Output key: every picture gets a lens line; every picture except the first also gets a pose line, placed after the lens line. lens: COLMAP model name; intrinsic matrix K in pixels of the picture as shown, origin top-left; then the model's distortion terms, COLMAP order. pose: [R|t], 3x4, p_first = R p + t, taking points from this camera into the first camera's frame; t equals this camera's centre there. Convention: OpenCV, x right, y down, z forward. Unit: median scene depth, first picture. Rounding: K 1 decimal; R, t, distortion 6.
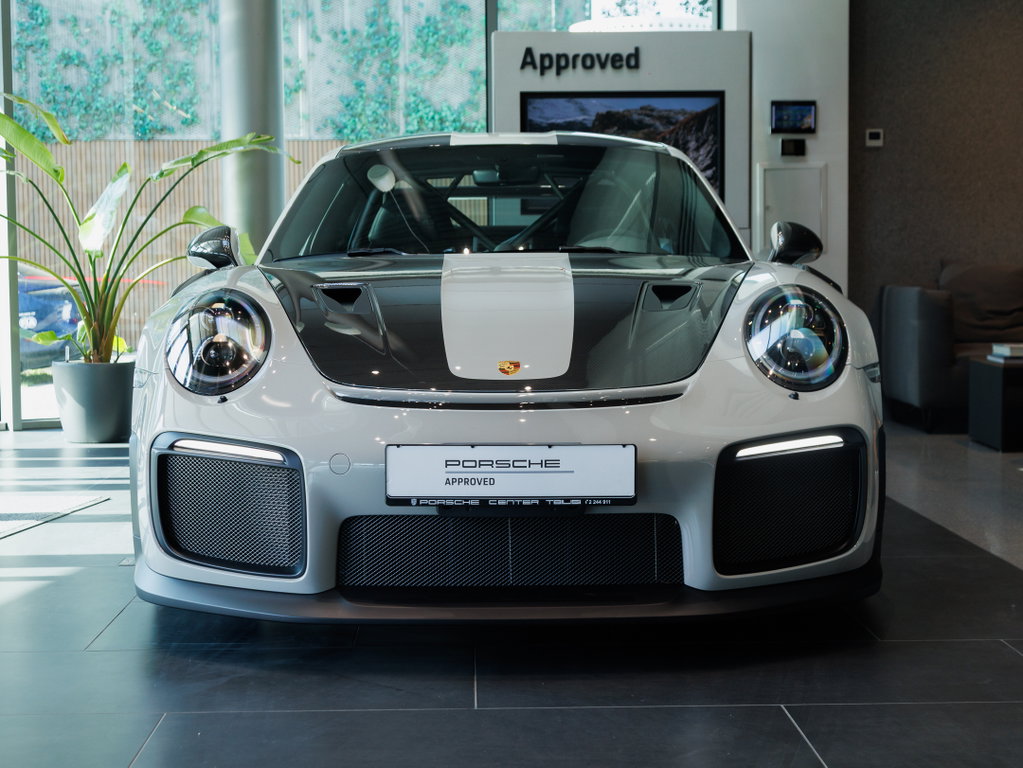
lens RADIAL K [[1966.9, 0, 511.5], [0, 1966.9, 384.0], [0, 0, 1]] dist [0.012523, 0.073304]
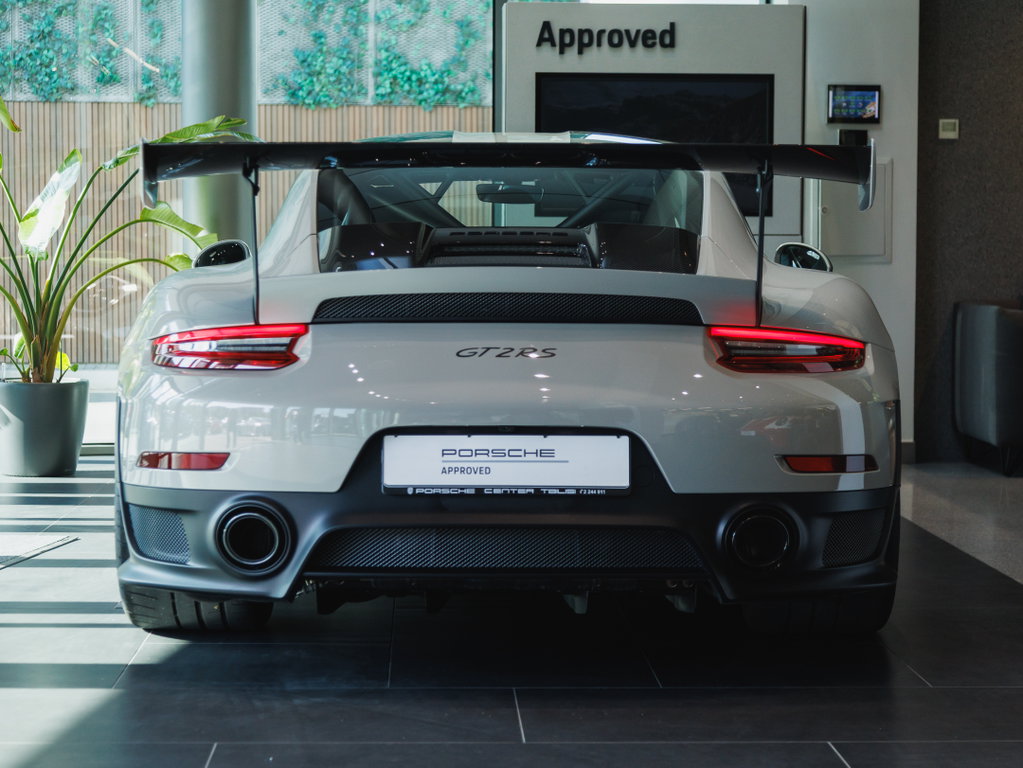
lens RADIAL K [[2558.2, 0, 511.5], [0, 2558.2, 384.0], [0, 0, 1]] dist [0.038737, 0.224712]
pose [[0.999886, 0.012253, 0.008770, -0.013315], [-0.012171, 0.999882, -0.009416, -0.001961], [-0.008884, 0.009308, 0.999917, -0.106817]]
